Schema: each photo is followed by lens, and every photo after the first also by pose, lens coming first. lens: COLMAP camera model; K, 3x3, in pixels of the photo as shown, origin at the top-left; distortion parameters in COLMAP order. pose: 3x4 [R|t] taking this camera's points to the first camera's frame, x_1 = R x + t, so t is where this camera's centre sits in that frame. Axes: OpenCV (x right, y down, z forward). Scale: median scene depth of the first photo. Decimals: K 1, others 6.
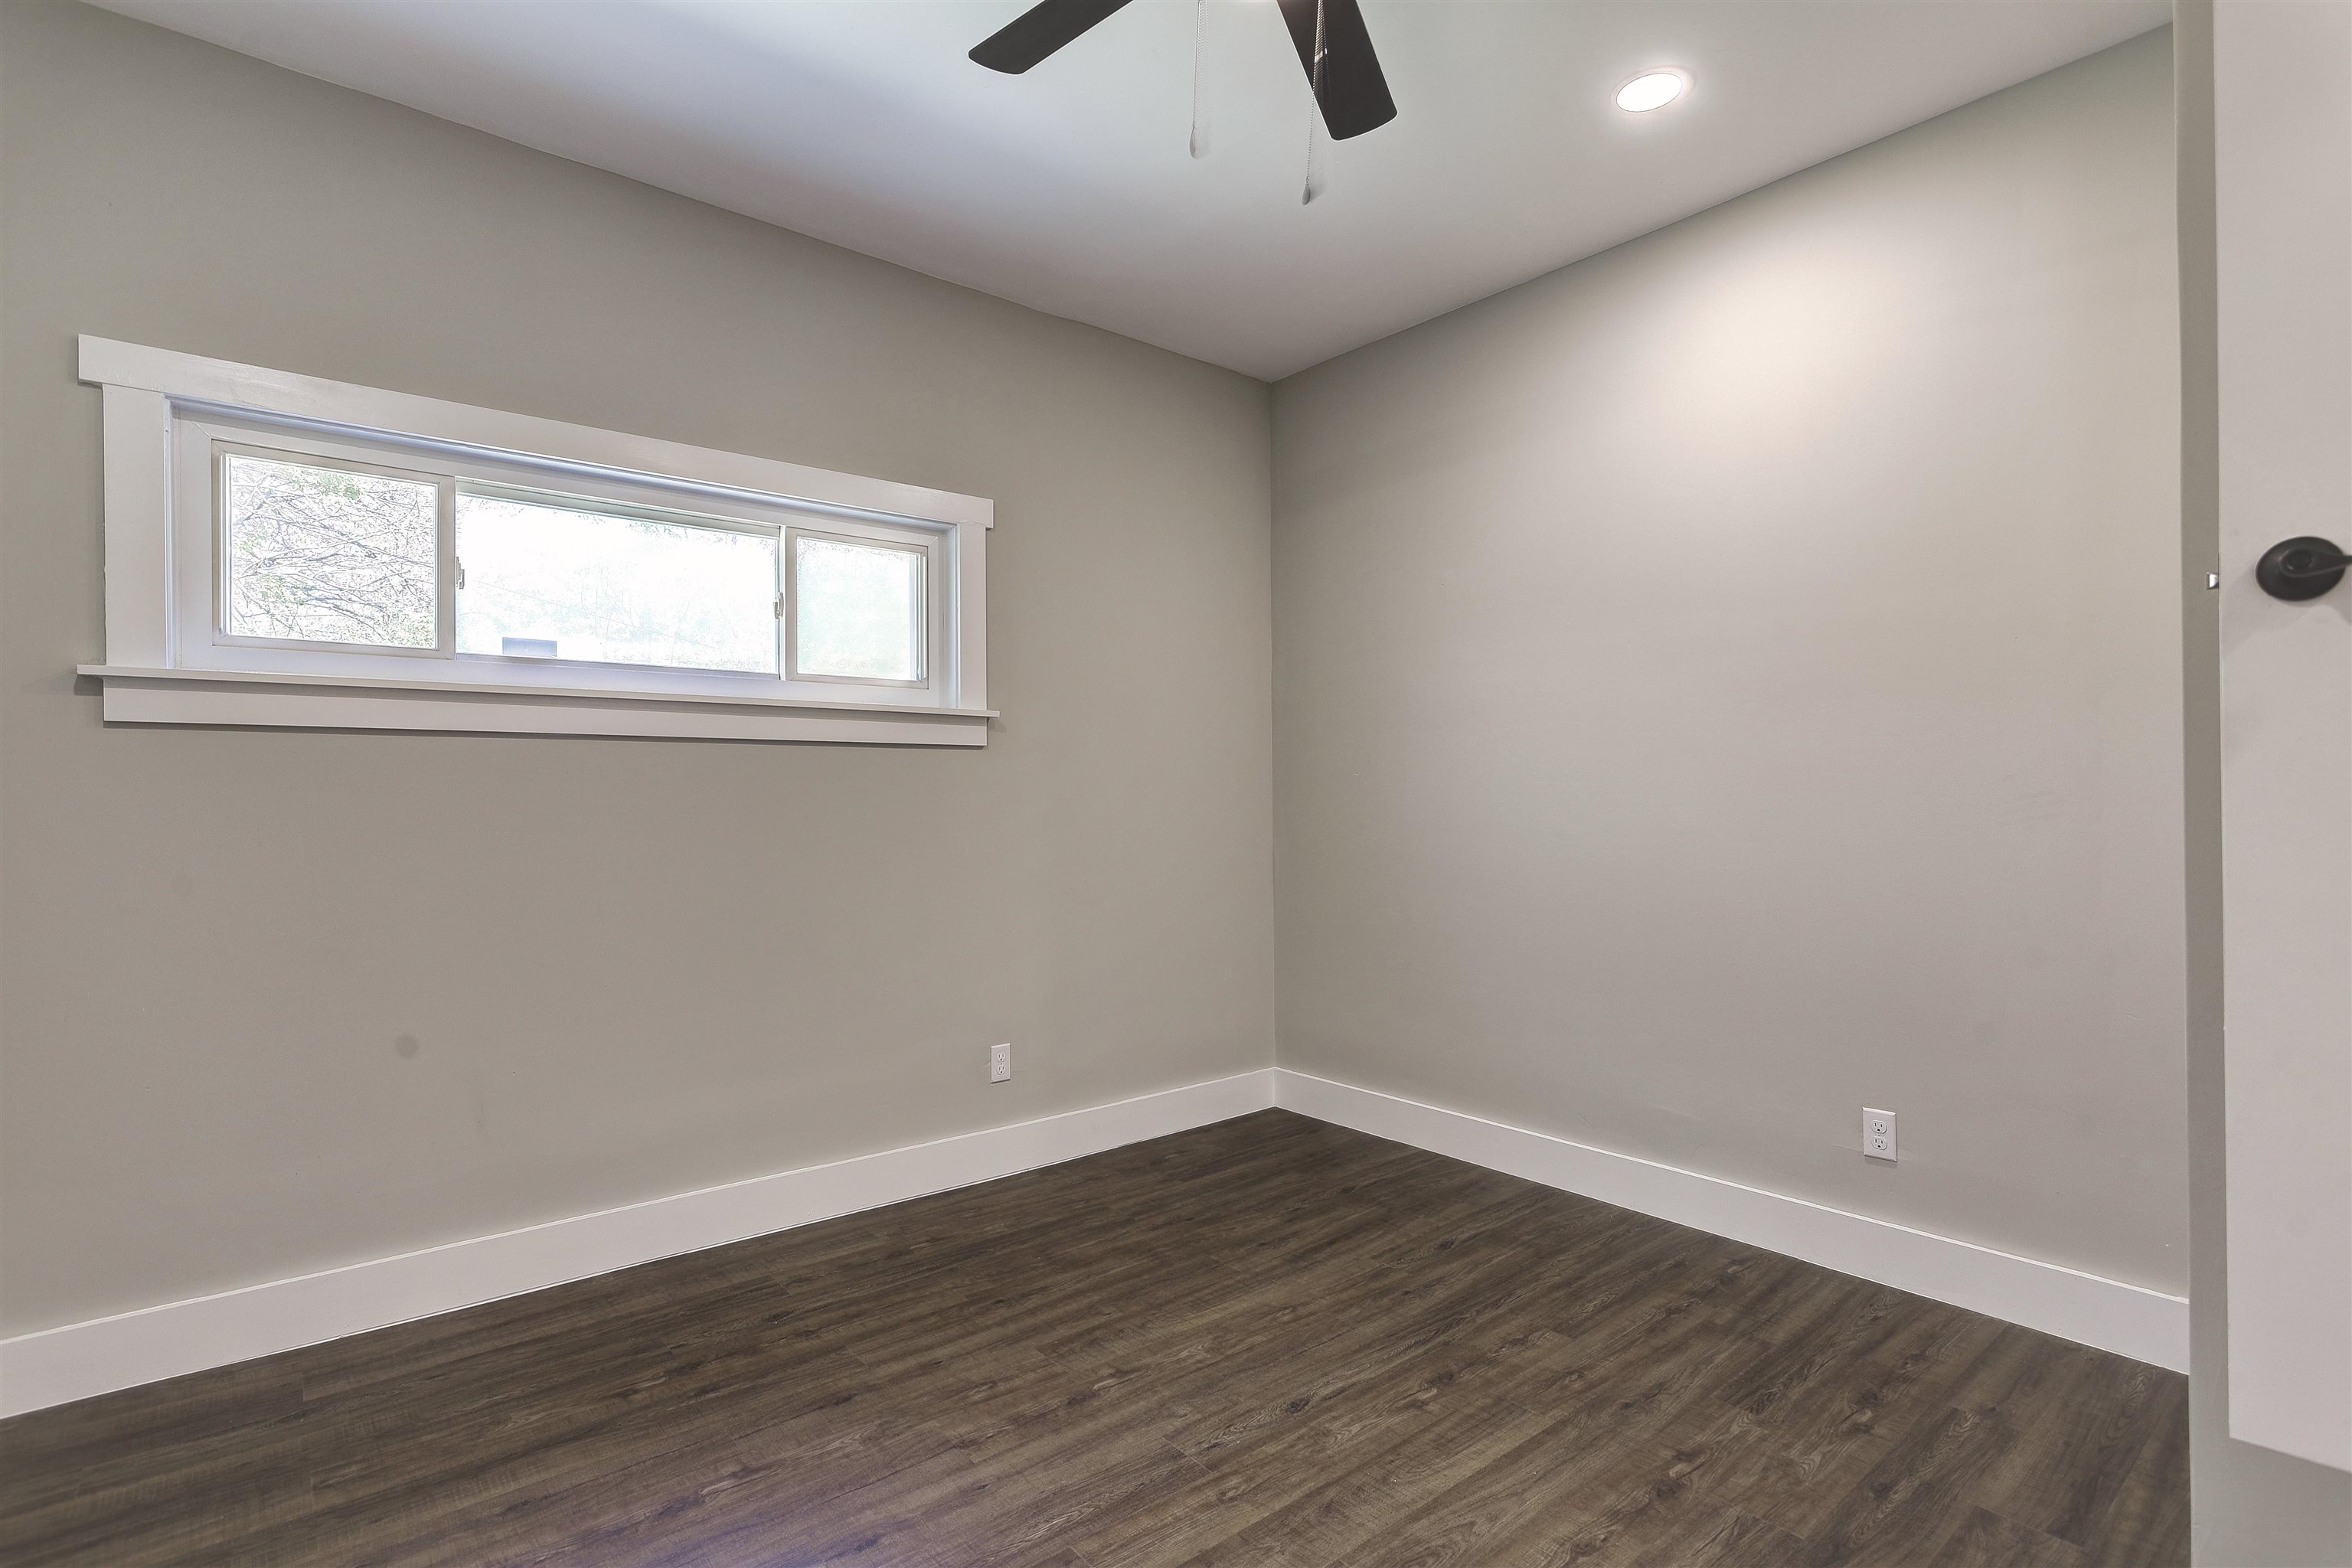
lens RADIAL K [[1095.1, 0, 1175.0], [0, 1095.1, 785.3], [0, 0, 1]] dist [-0.001596, 0.000015]
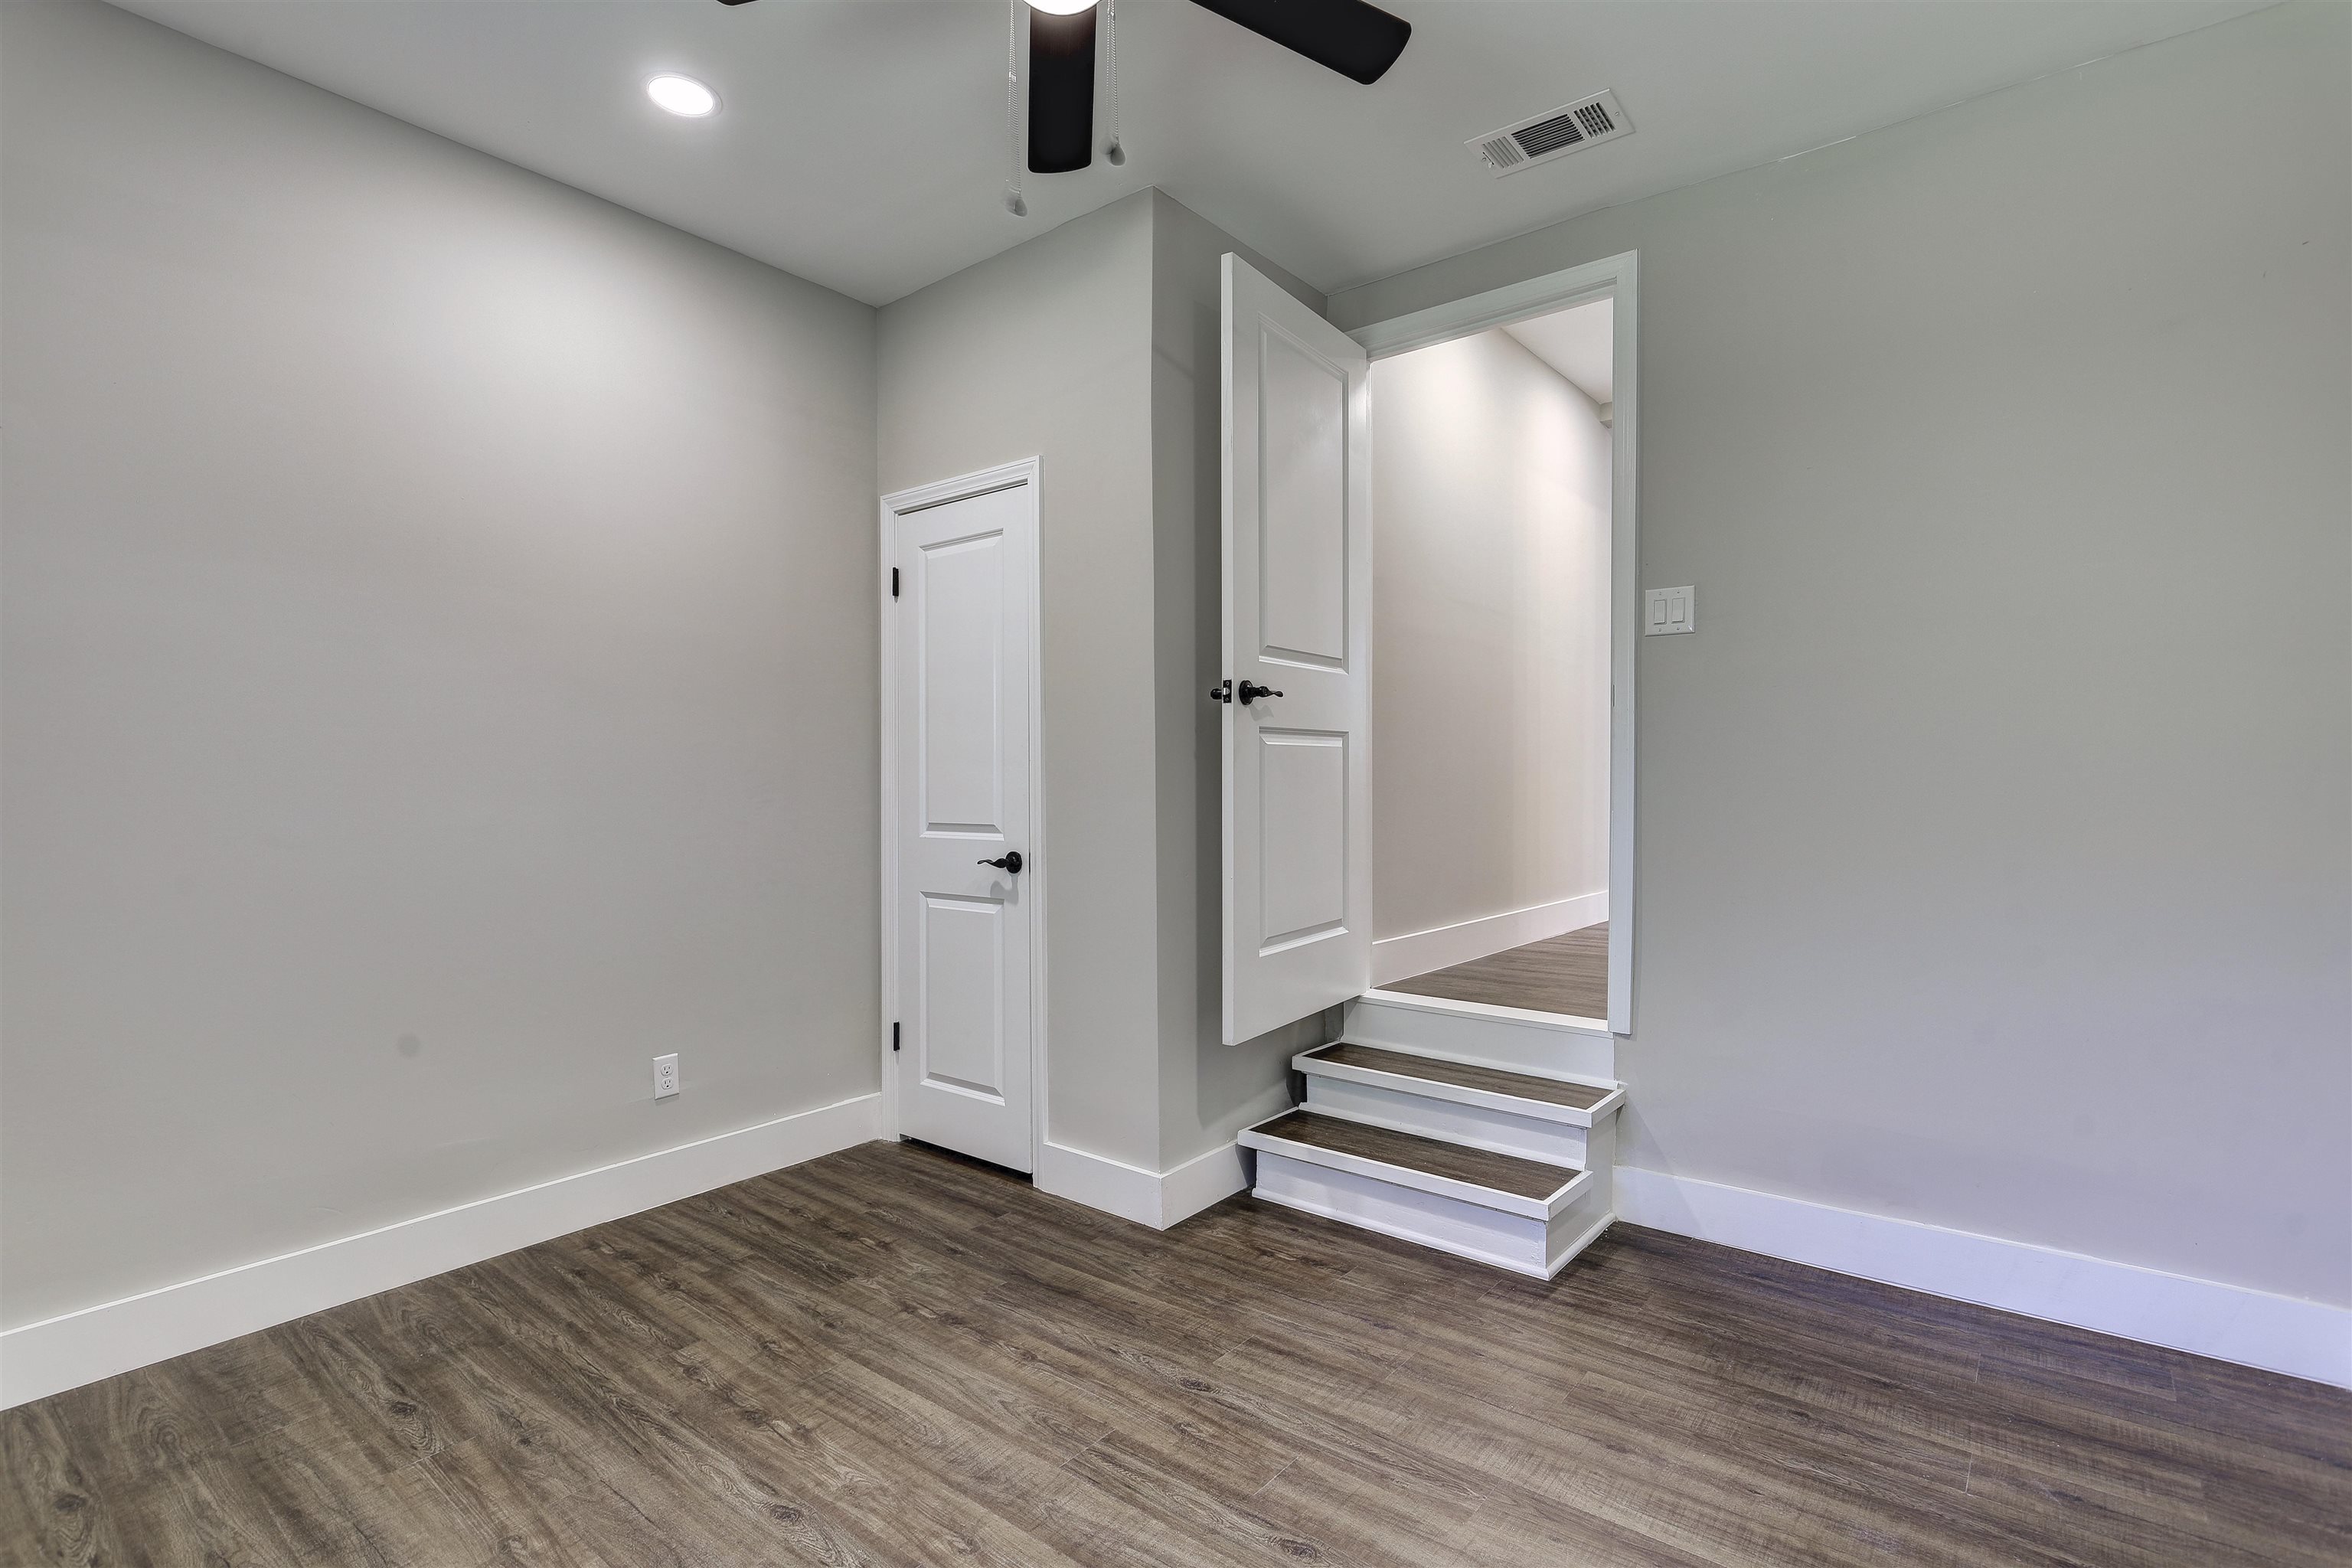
lens RADIAL K [[1095.1, 0, 1179.9], [0, 1095.1, 780.8], [0, 0, 1]] dist [-0.001596, 0.000015]
pose [[-0.186470, 0.002521, 0.982457, -0.676387], [0.000119, 0.999997, -0.002543, 0.007779], [-0.982461, -0.000358, -0.186470, 0.758187]]
